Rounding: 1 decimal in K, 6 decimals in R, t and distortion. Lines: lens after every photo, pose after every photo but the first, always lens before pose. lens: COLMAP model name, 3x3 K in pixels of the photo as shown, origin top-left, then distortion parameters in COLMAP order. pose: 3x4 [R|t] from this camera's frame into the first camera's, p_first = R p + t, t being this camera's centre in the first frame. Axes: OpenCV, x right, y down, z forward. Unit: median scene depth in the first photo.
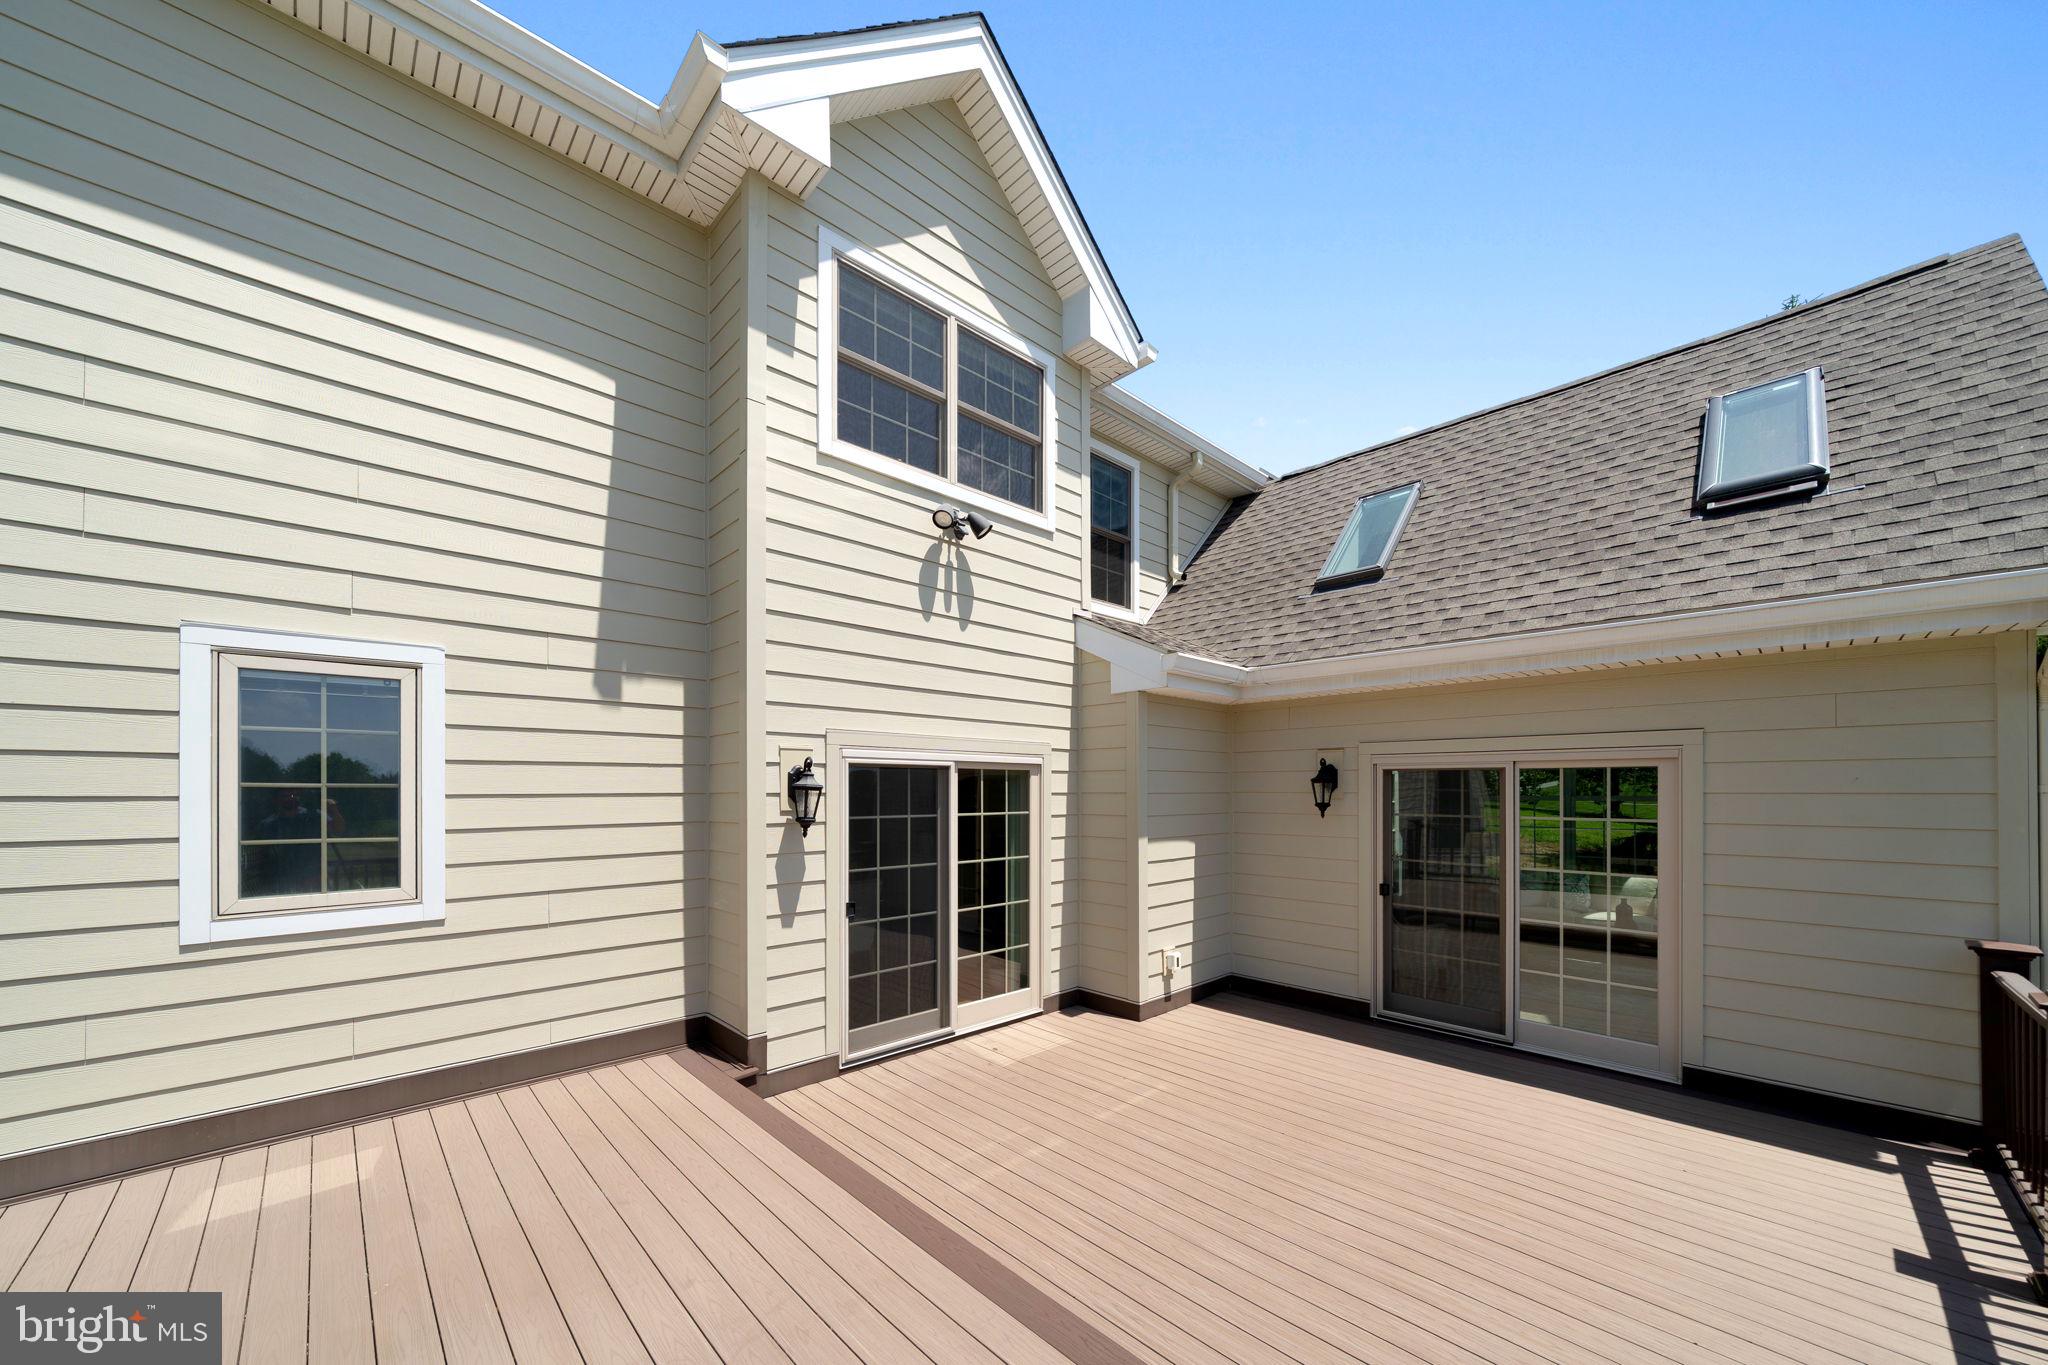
lens RADIAL K [[742.9, 0, 1020.5], [0, 742.9, 786.2], [0, 0, 1]] dist [-0.002732, -0.000085]
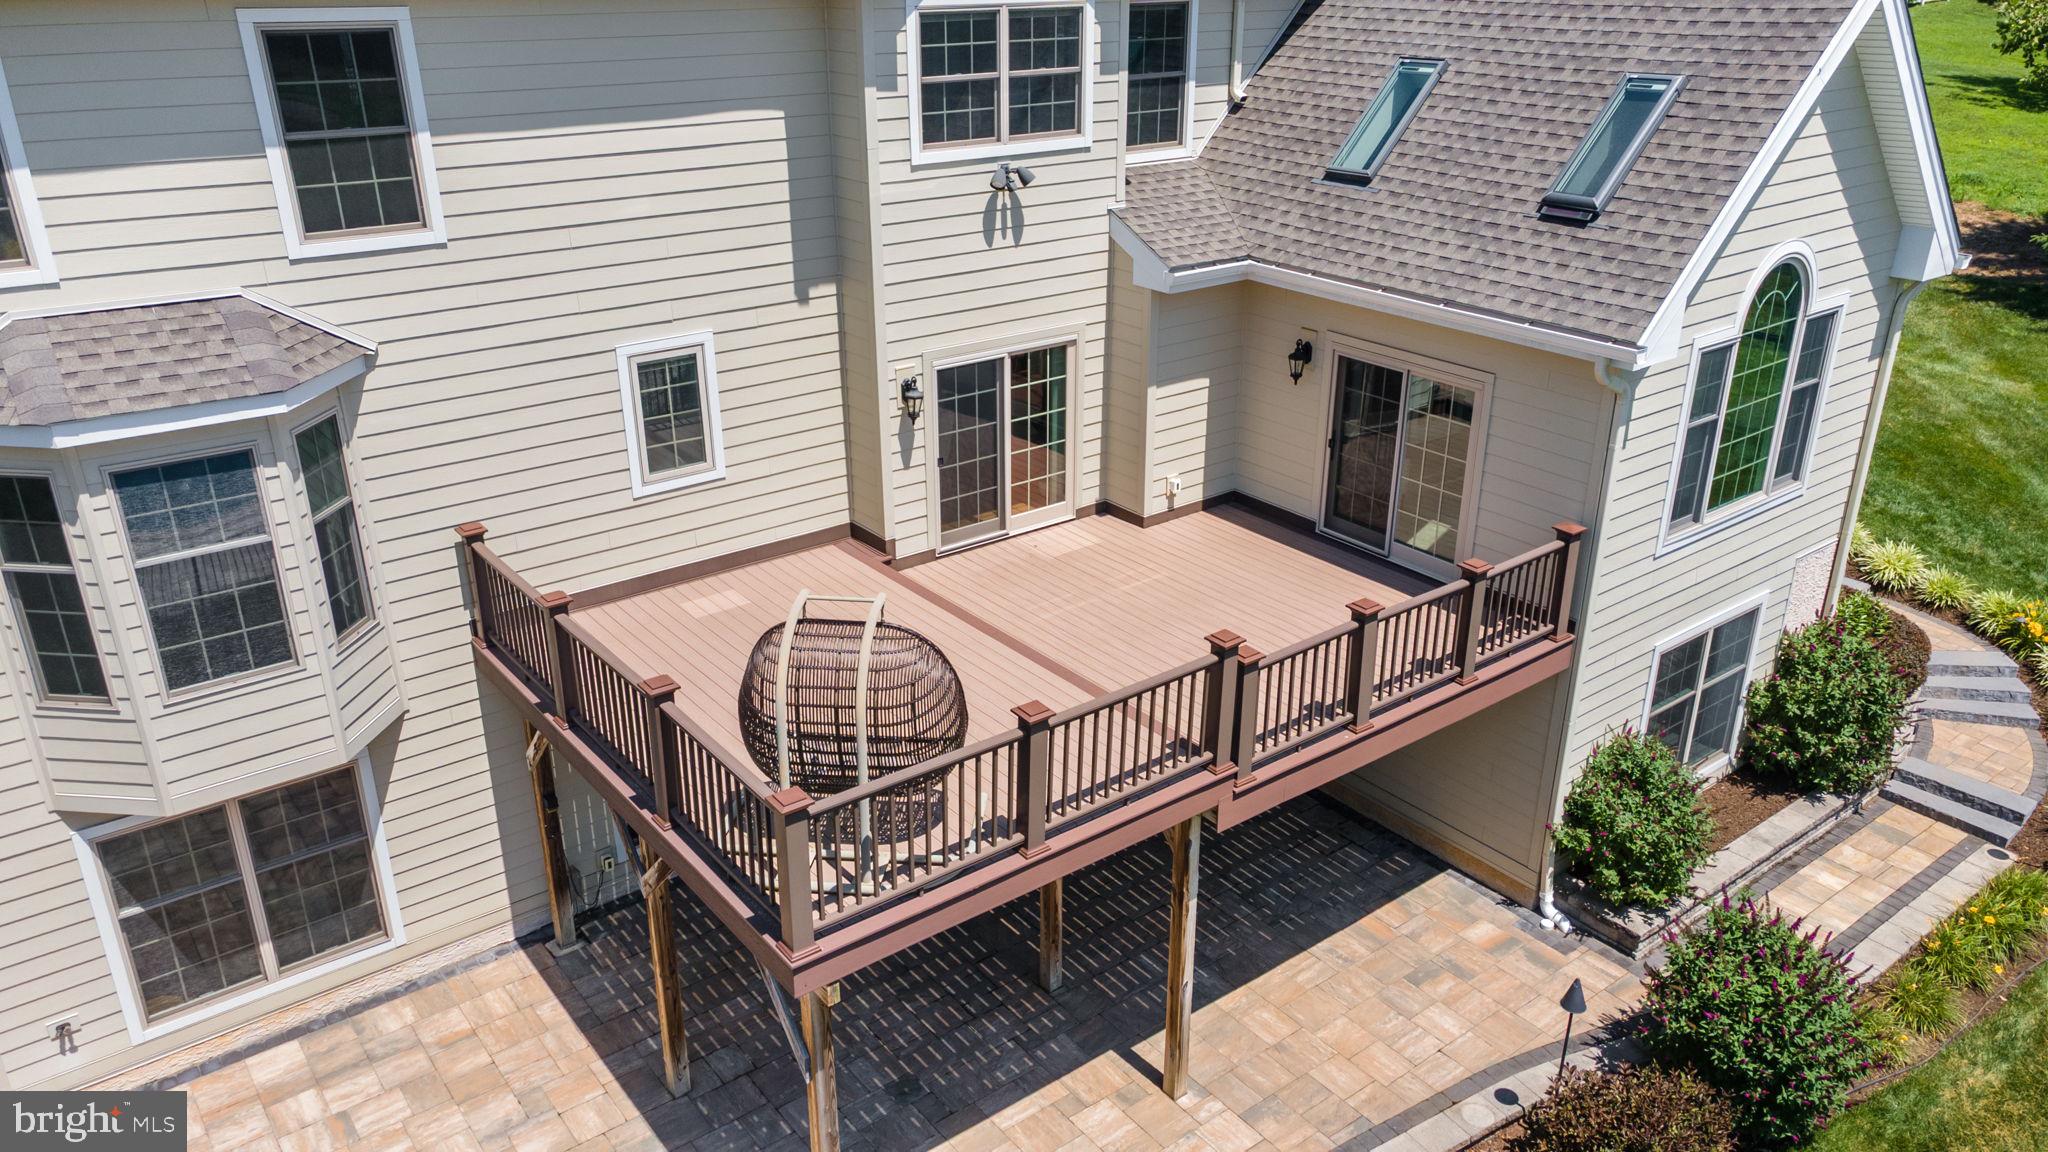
lens RADIAL K [[1483.9, 0, 1032.8], [0, 1483.9, 580.1], [0, 0, 1]] dist [0.022998, 0.041980]
pose [[0.994894, 0.041116, -0.092166, 0.225132], [-0.000109, 0.913684, 0.406425, -0.755826], [0.100921, -0.404340, 0.909024, -1.651763]]
